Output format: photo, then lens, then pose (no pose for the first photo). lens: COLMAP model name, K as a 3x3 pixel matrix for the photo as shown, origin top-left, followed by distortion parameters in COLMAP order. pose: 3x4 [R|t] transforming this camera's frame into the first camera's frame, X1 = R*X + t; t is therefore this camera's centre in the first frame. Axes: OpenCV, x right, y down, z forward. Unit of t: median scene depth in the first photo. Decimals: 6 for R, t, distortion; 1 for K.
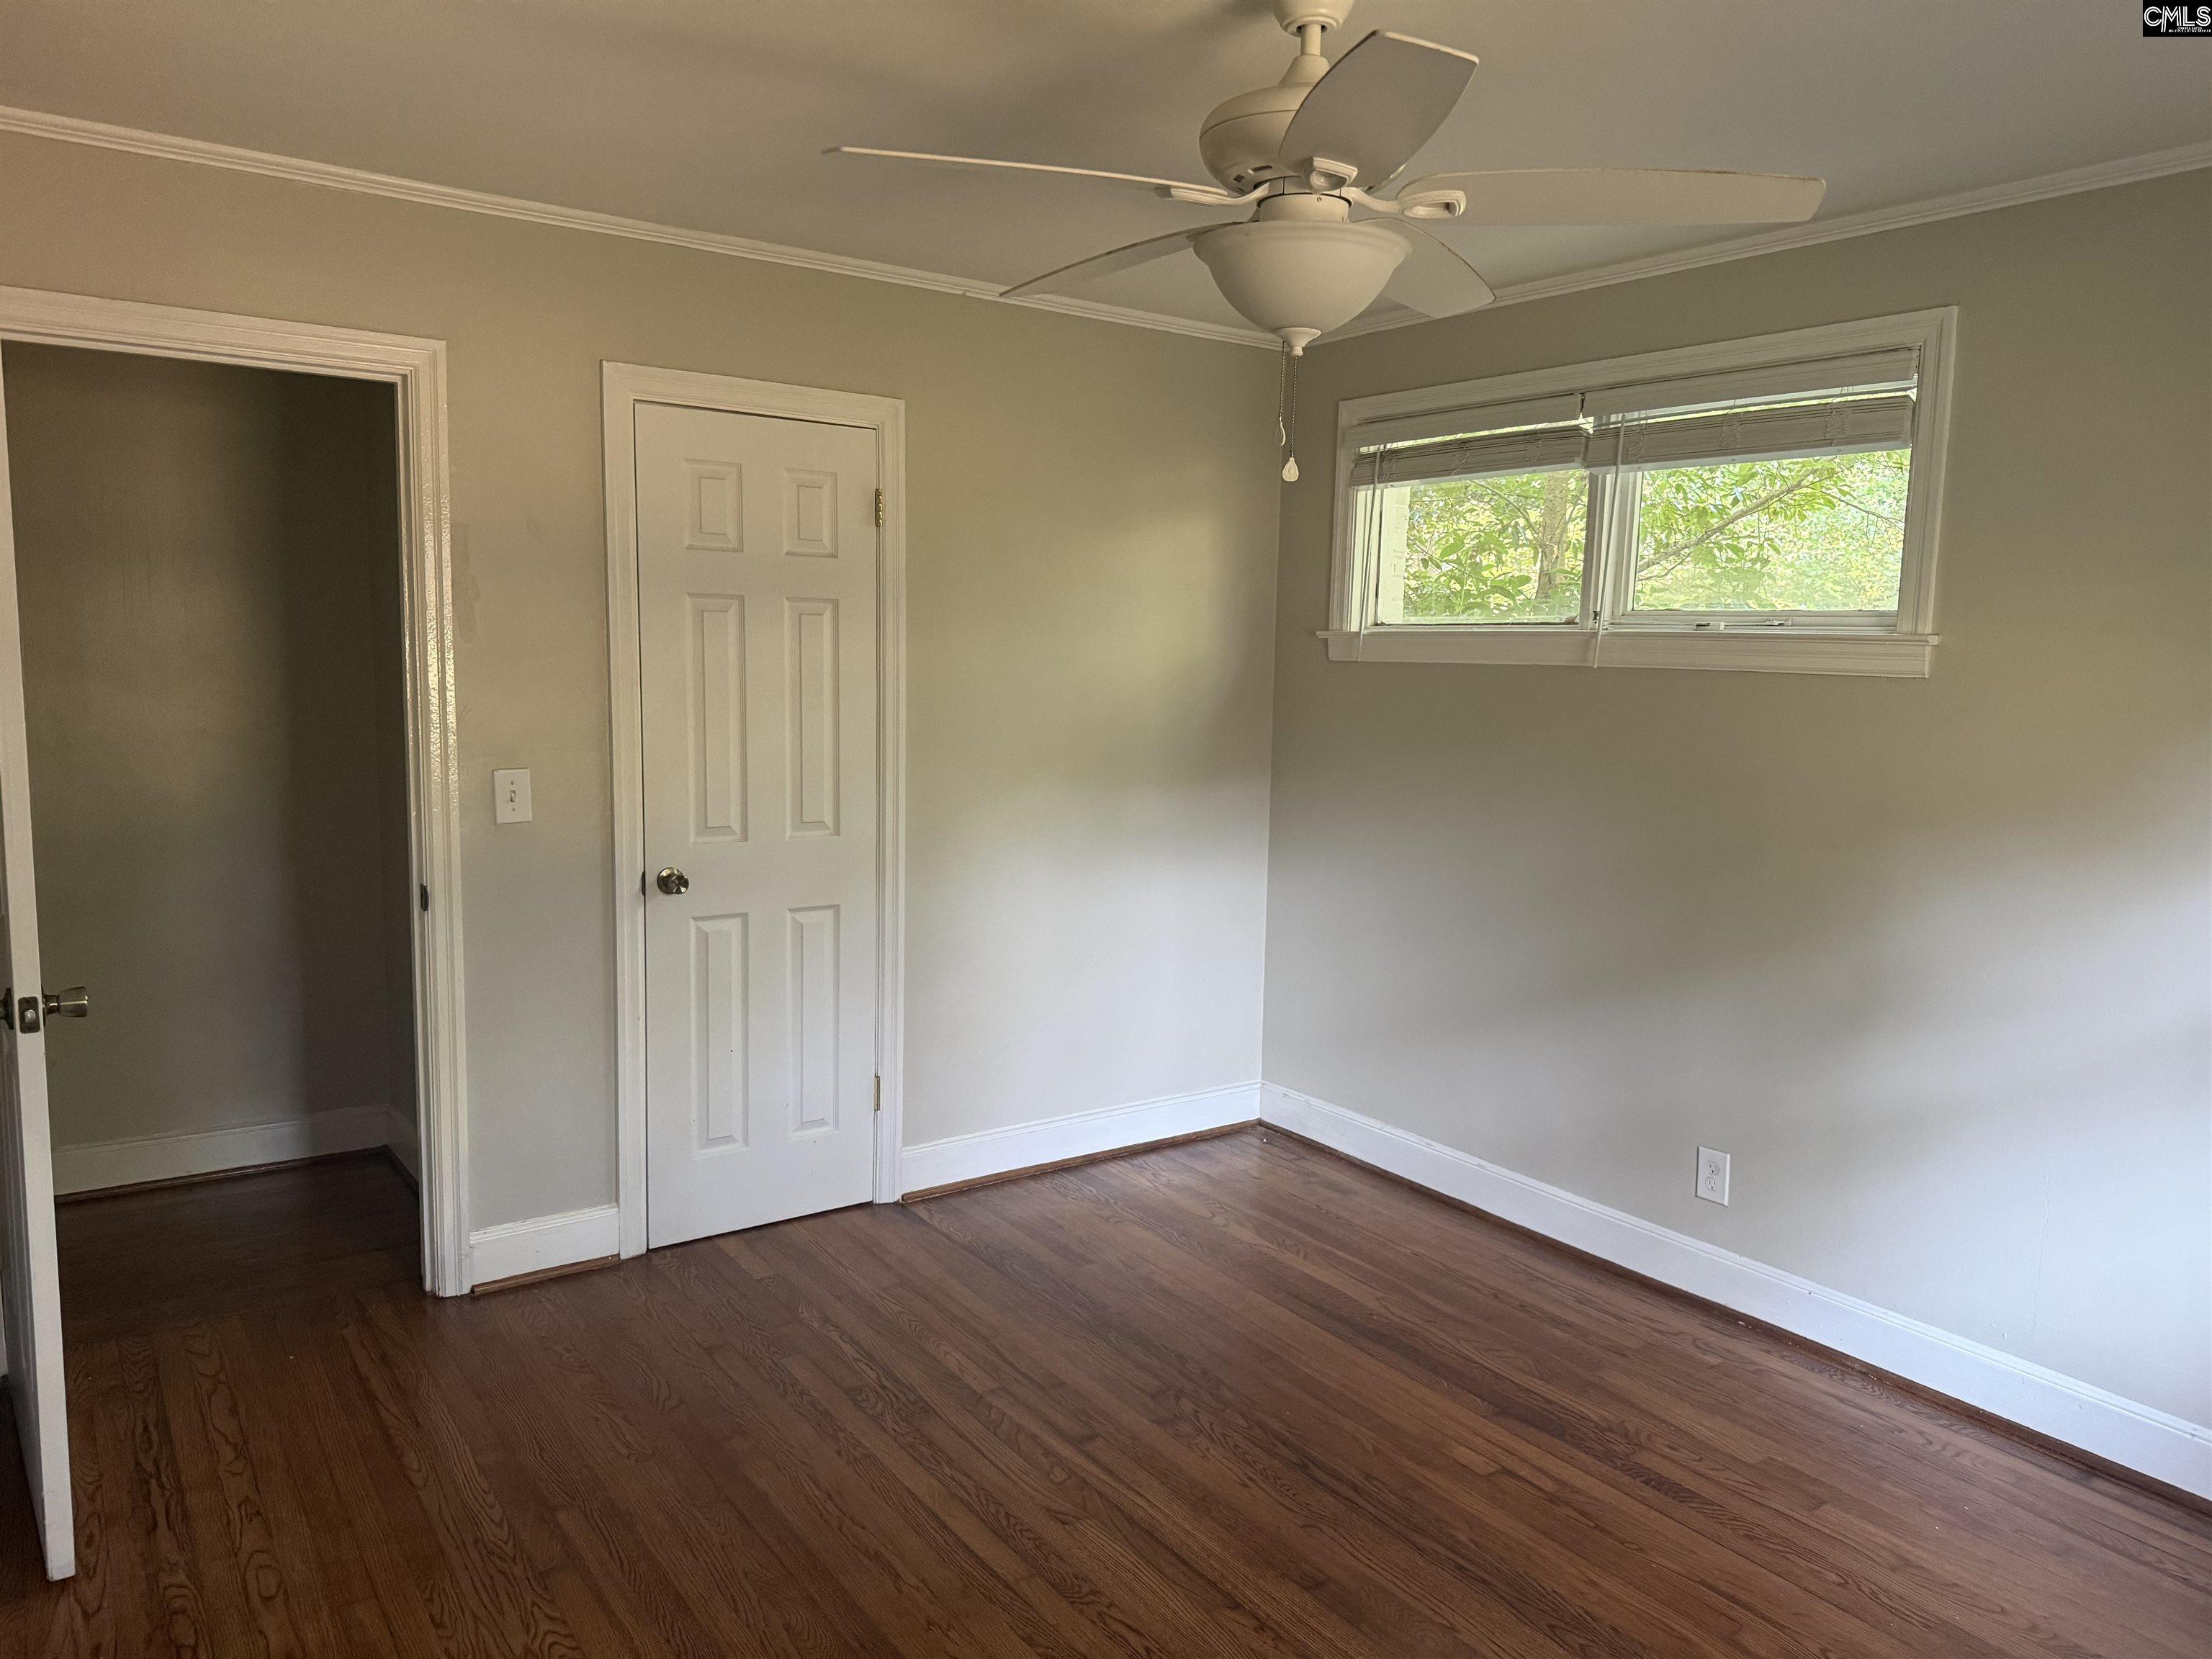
lens RADIAL K [[1535.1, 0, 1099.0], [0, 1535.1, 834.2], [0, 0, 1]] dist [0.009113, -0.030034]
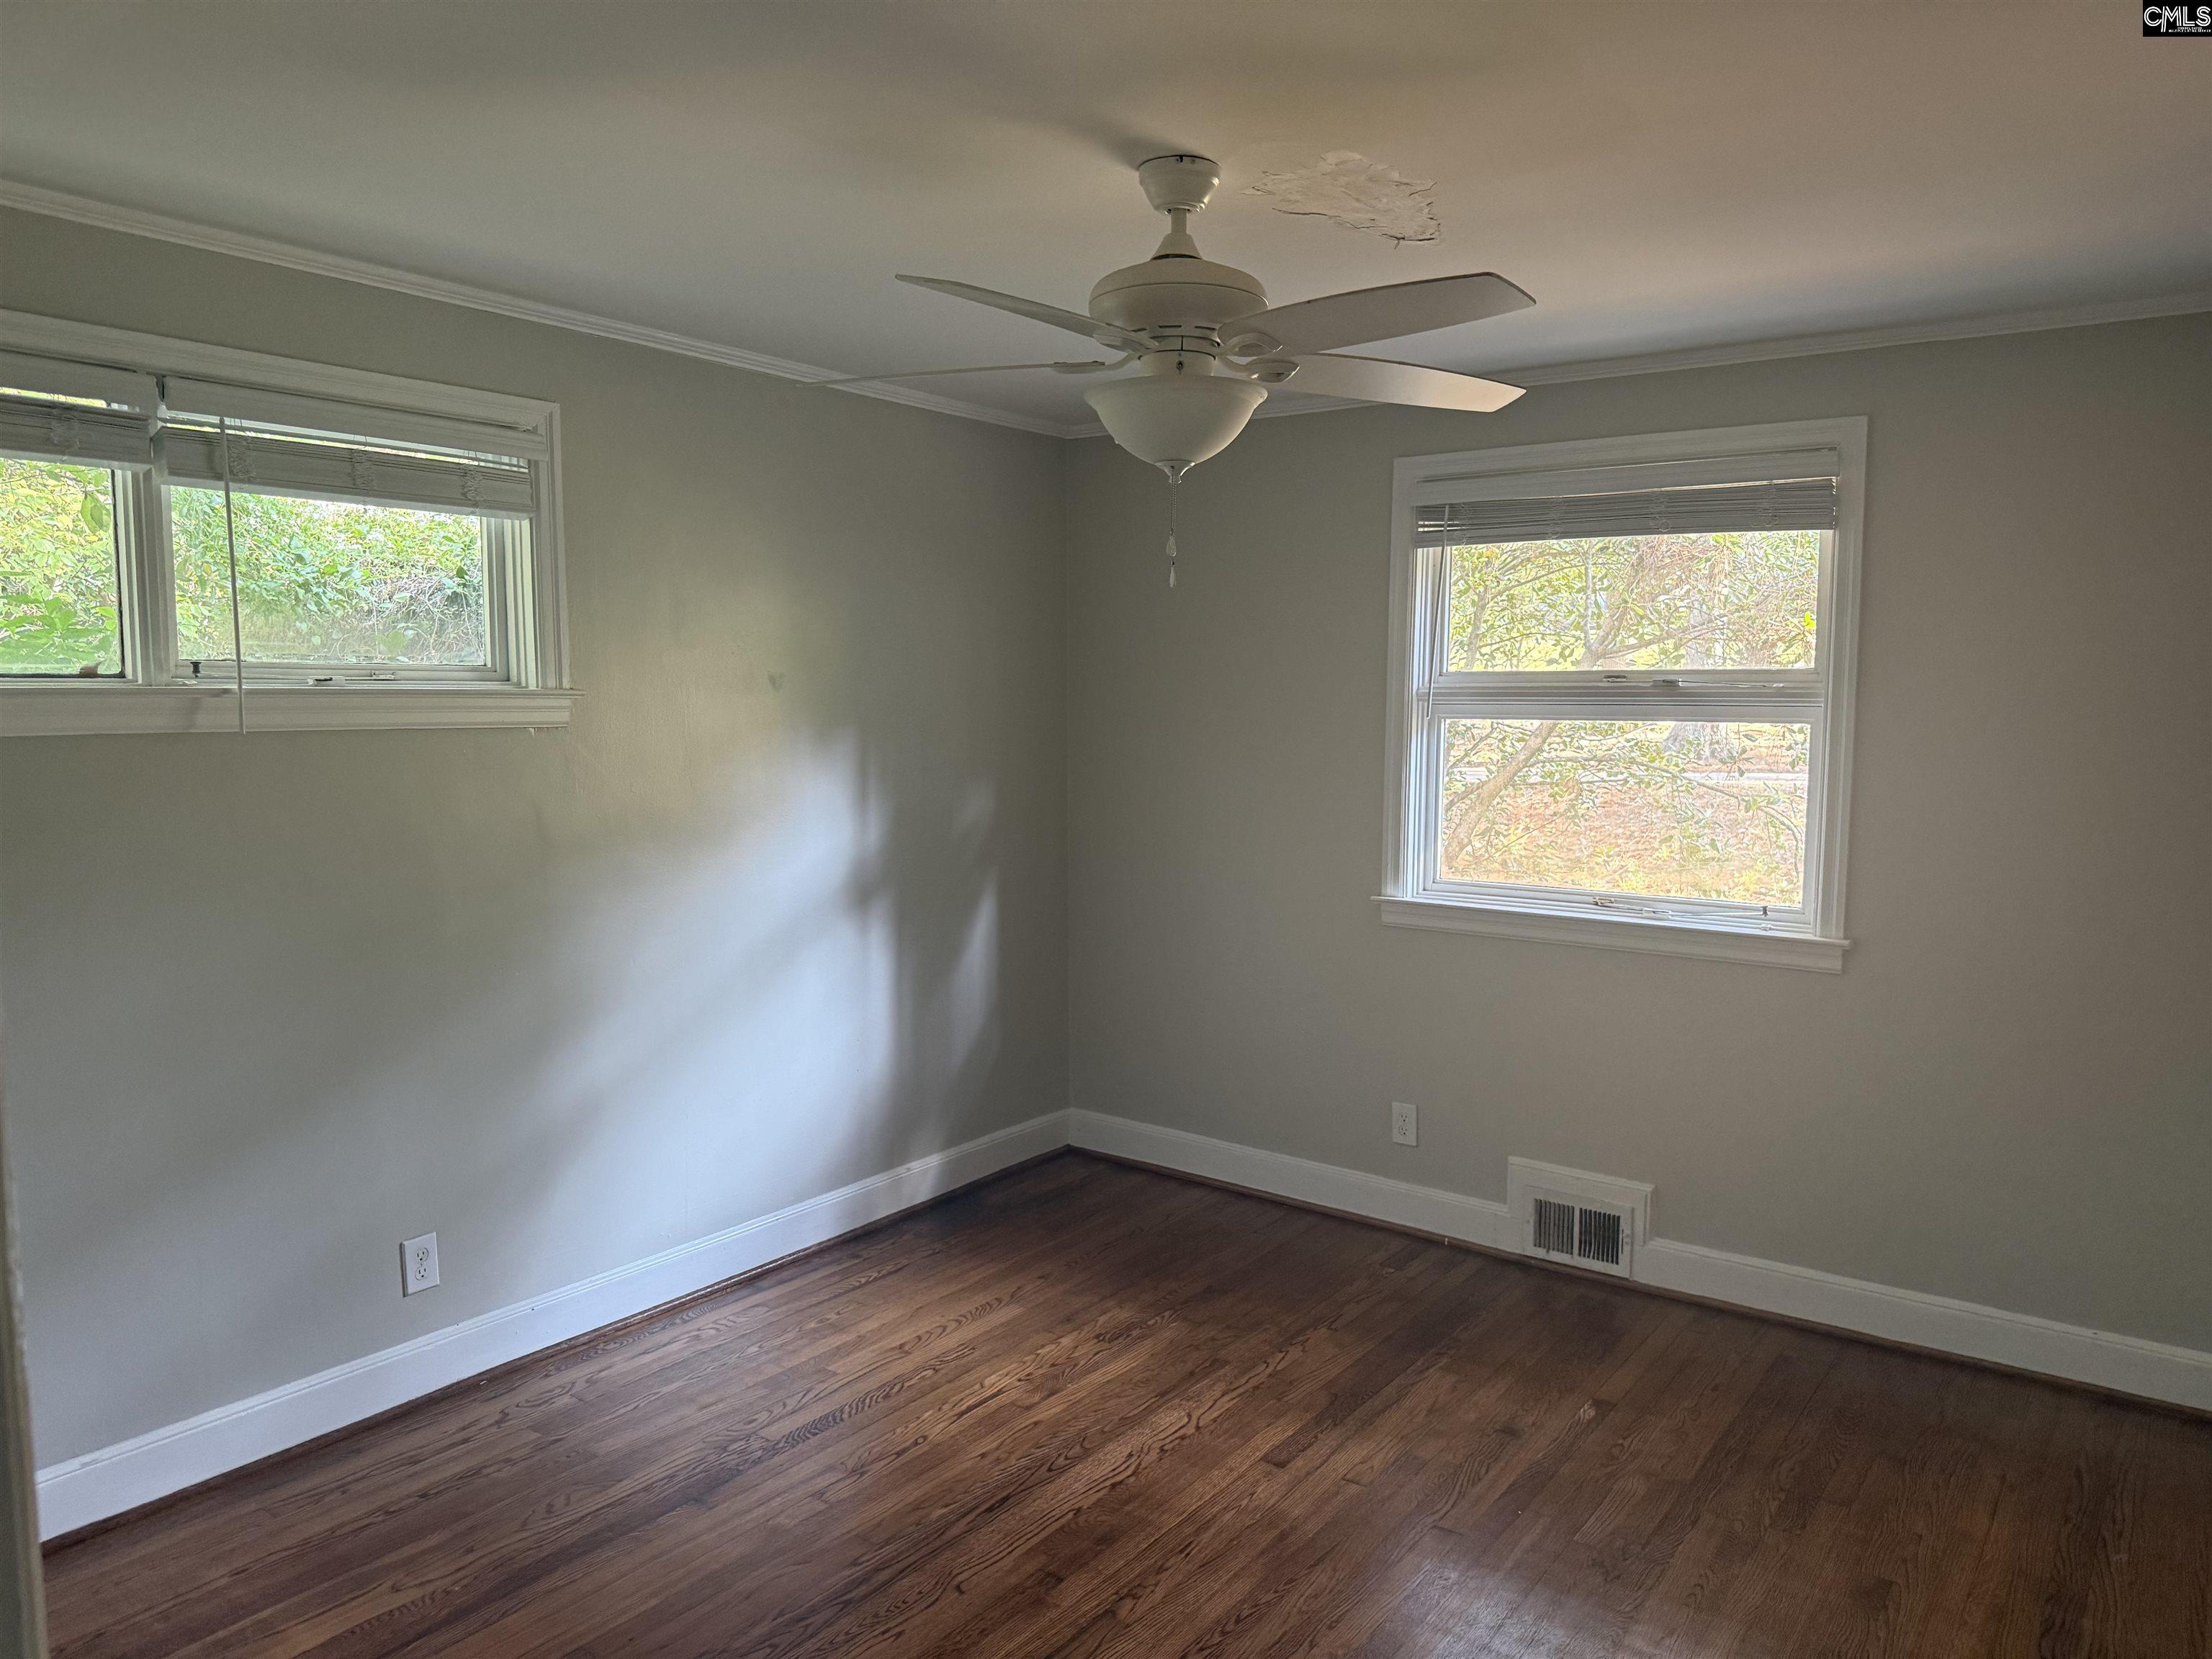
lens RADIAL K [[1535.1, 0, 1099.0], [0, 1535.1, 834.2], [0, 0, 1]] dist [0.009113, -0.030034]
pose [[-0.312975, -0.113006, 0.943014, -0.616003], [0.108070, 0.982210, 0.153571, -0.141899], [-0.943593, 0.149976, -0.295195, 0.889509]]
